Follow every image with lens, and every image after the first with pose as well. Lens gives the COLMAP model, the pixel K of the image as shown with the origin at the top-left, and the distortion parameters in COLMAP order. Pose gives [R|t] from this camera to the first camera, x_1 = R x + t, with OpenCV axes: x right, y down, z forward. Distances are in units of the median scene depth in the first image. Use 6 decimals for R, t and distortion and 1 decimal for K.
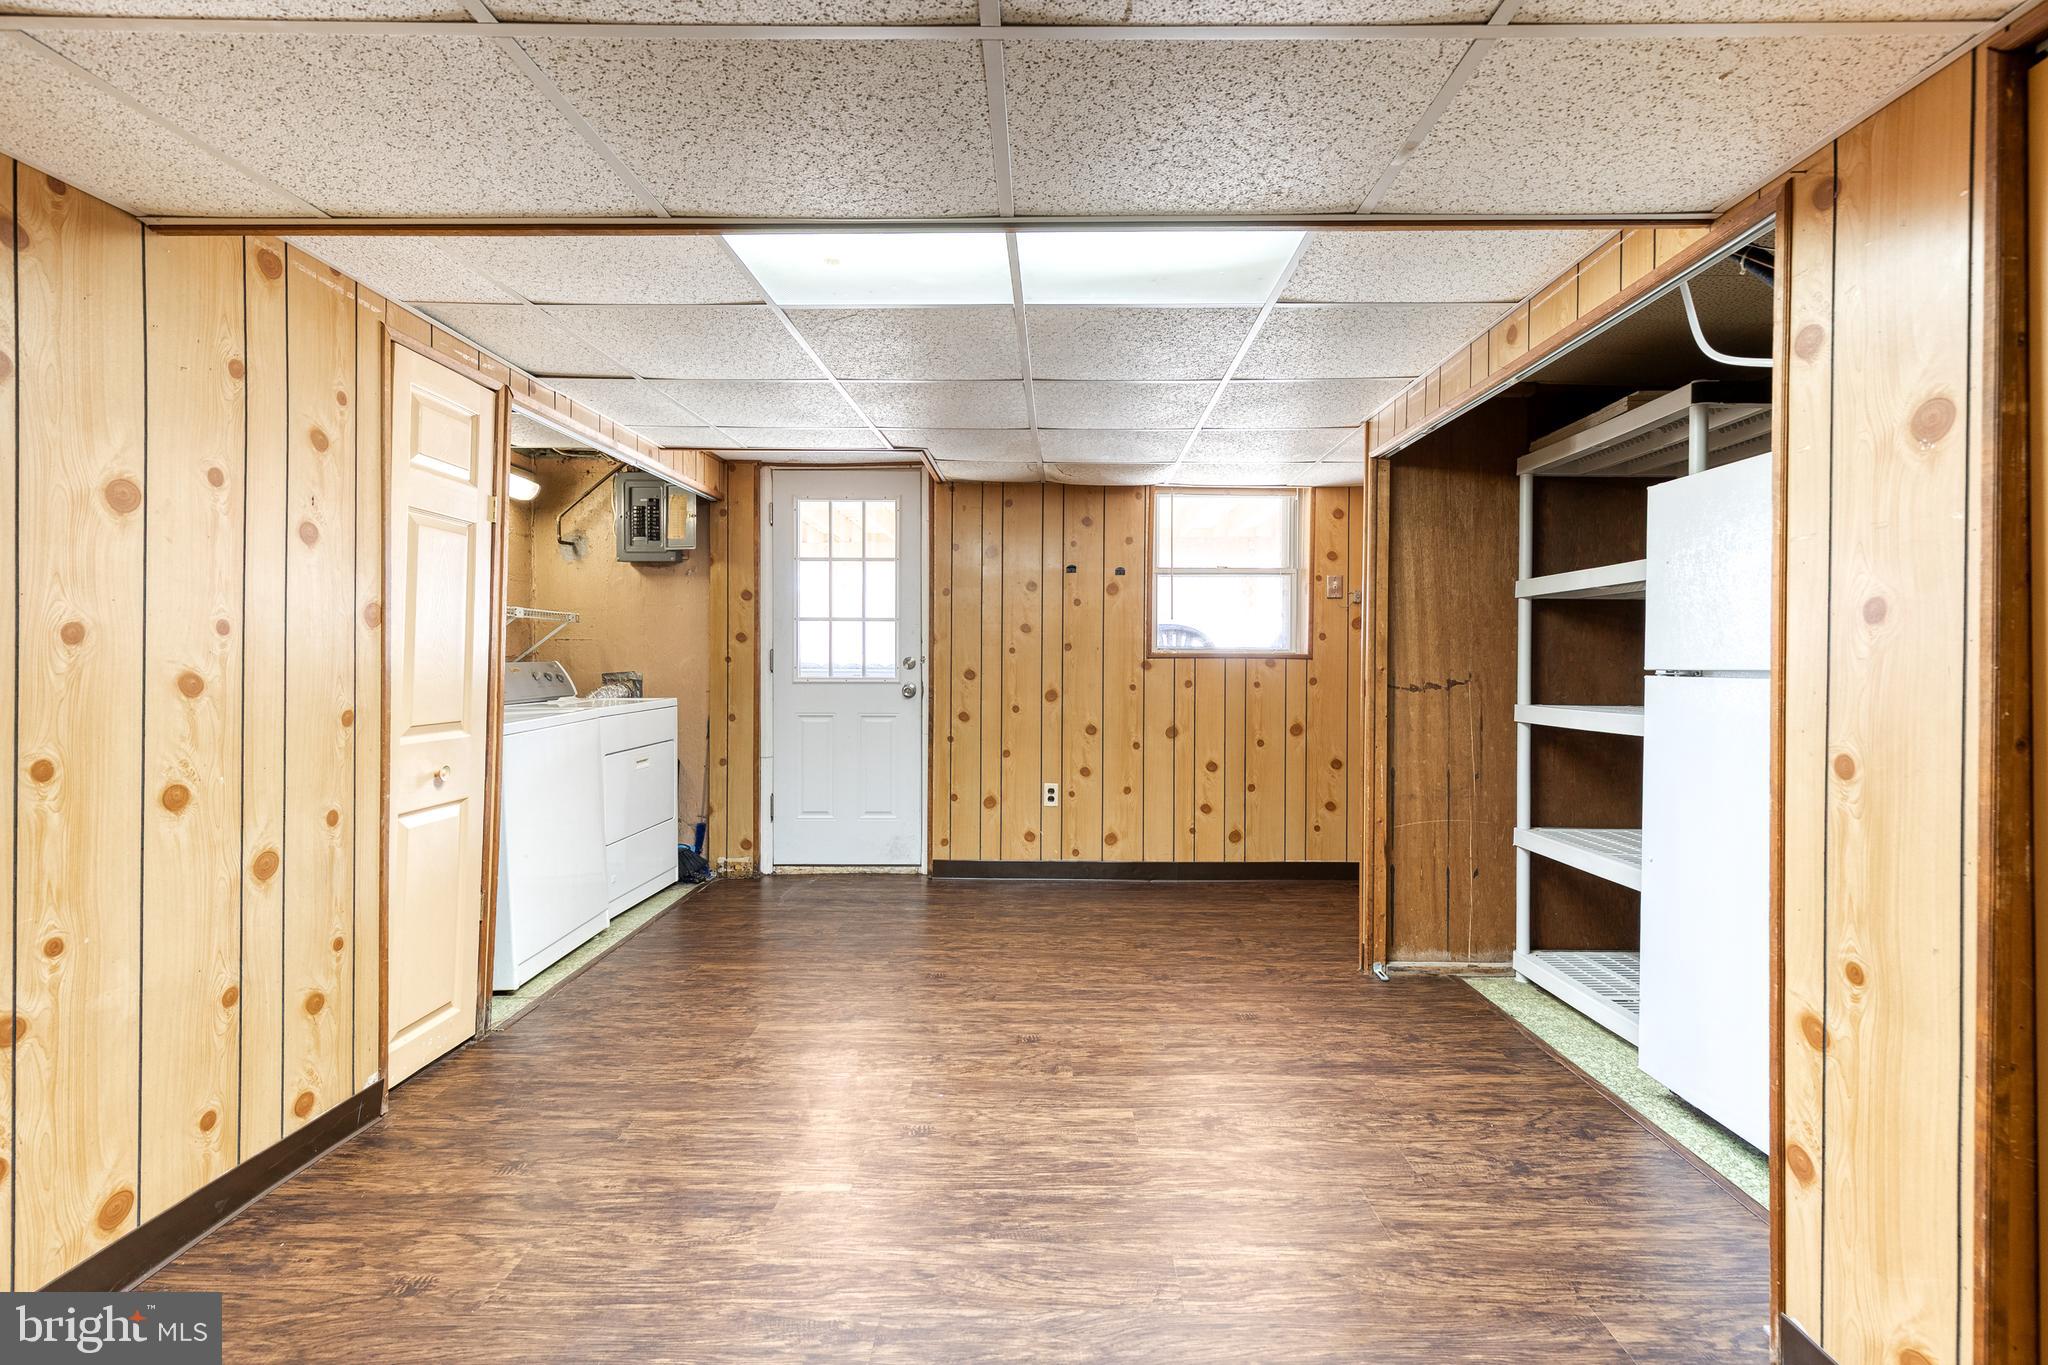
lens RADIAL K [[909.0, 0, 1049.2], [0, 909.0, 659.4], [0, 0, 1]] dist [0.019770, 0.000117]
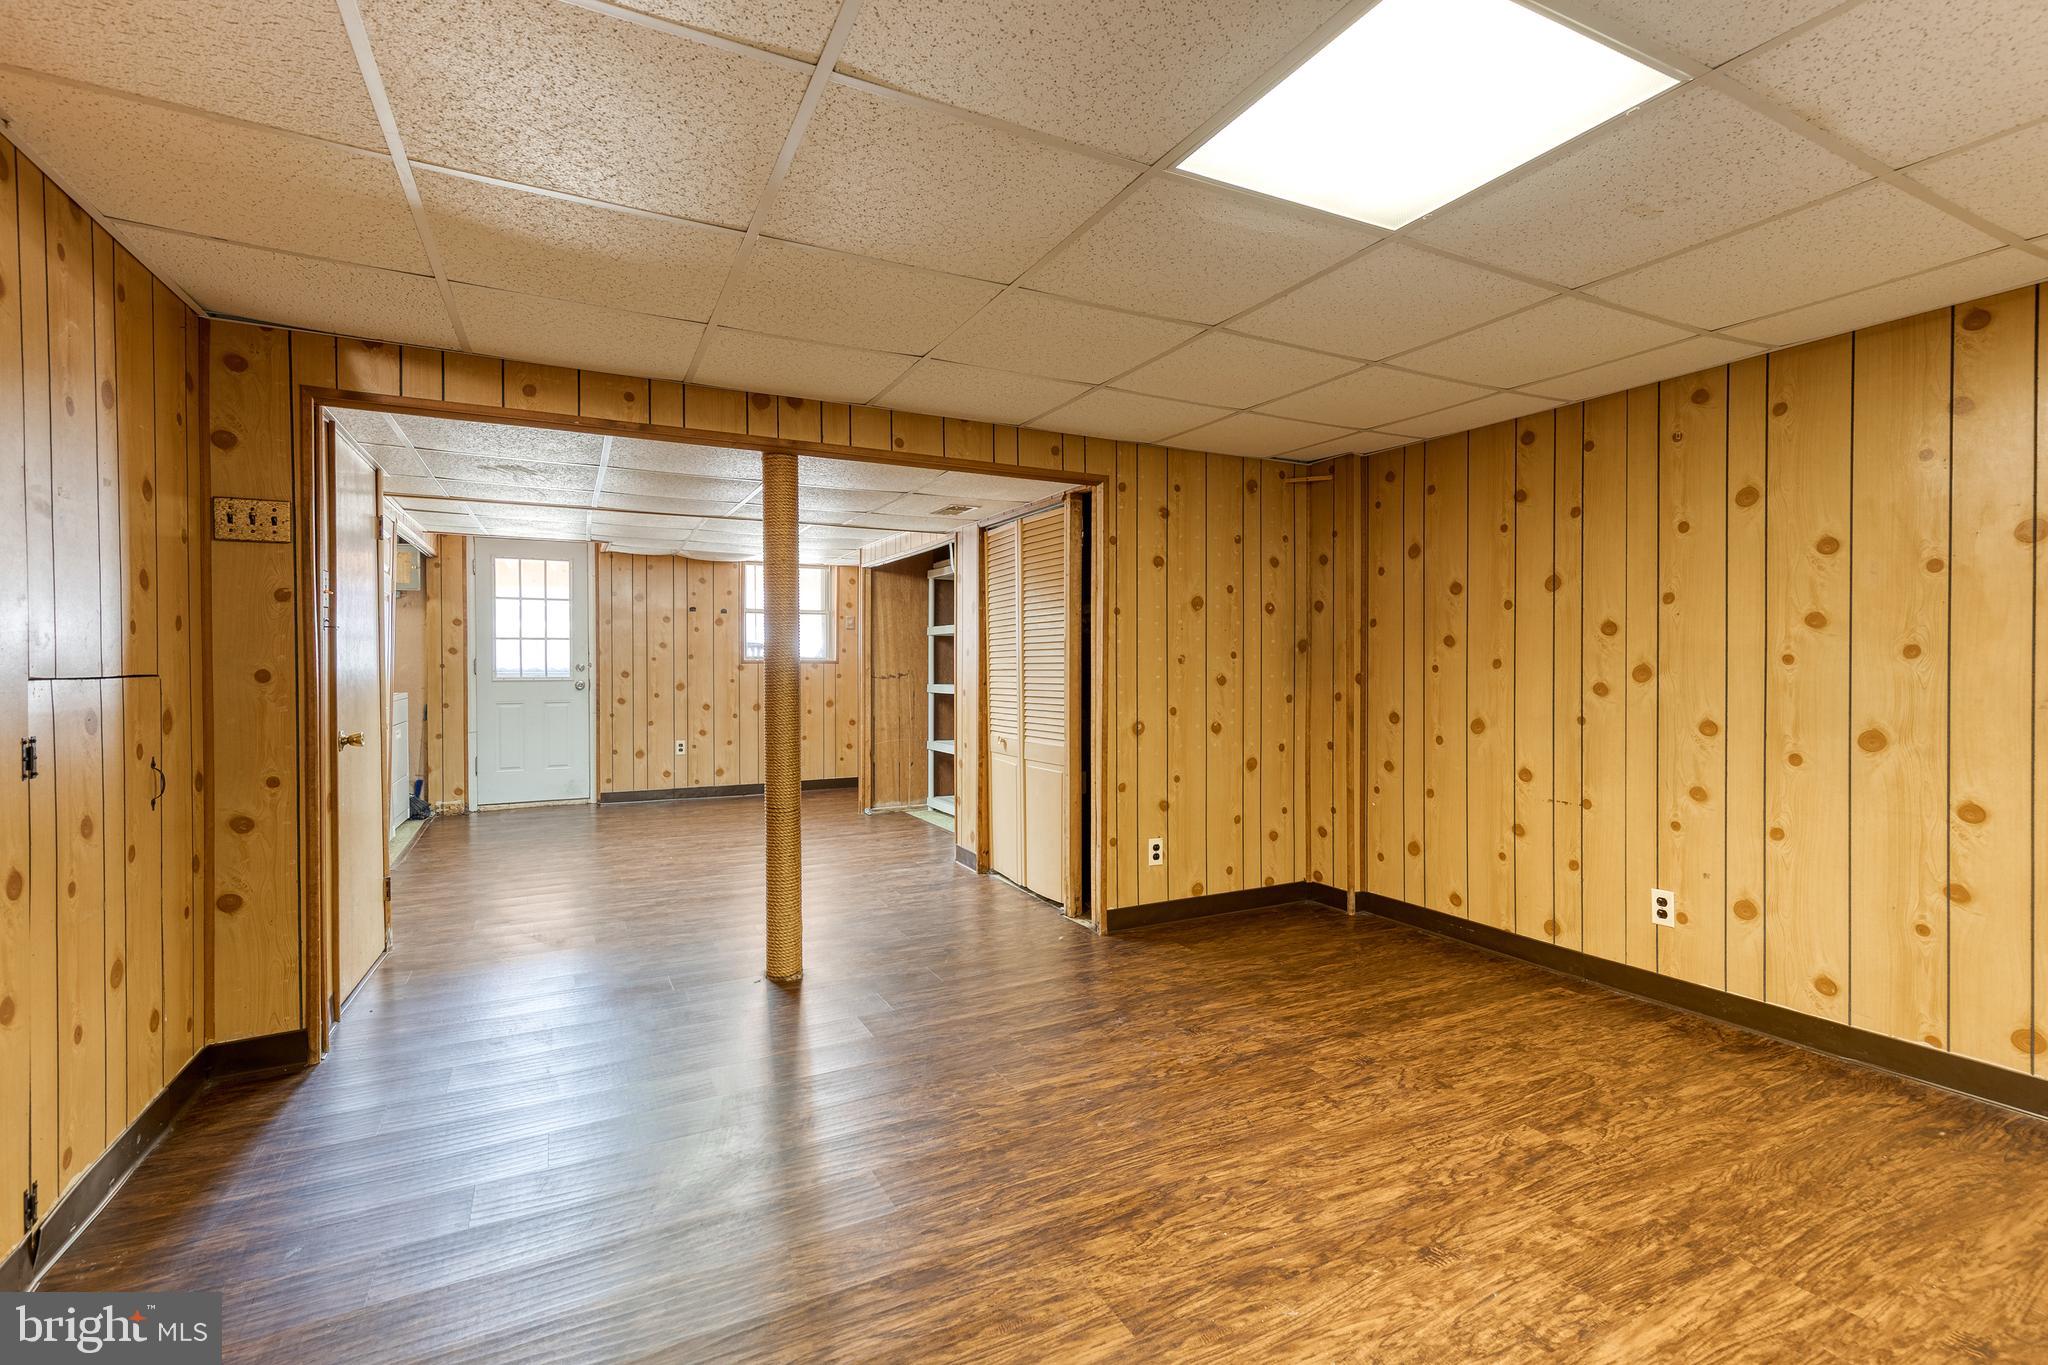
lens RADIAL K [[909.0, 0, 1028.6], [0, 909.0, 669.9], [0, 0, 1]] dist [0.019770, 0.000117]
pose [[0.890503, -0.009899, 0.454870, -0.184363], [0.004516, 0.999906, 0.012918, -0.008413], [-0.454956, -0.009450, 0.890464, -0.735738]]
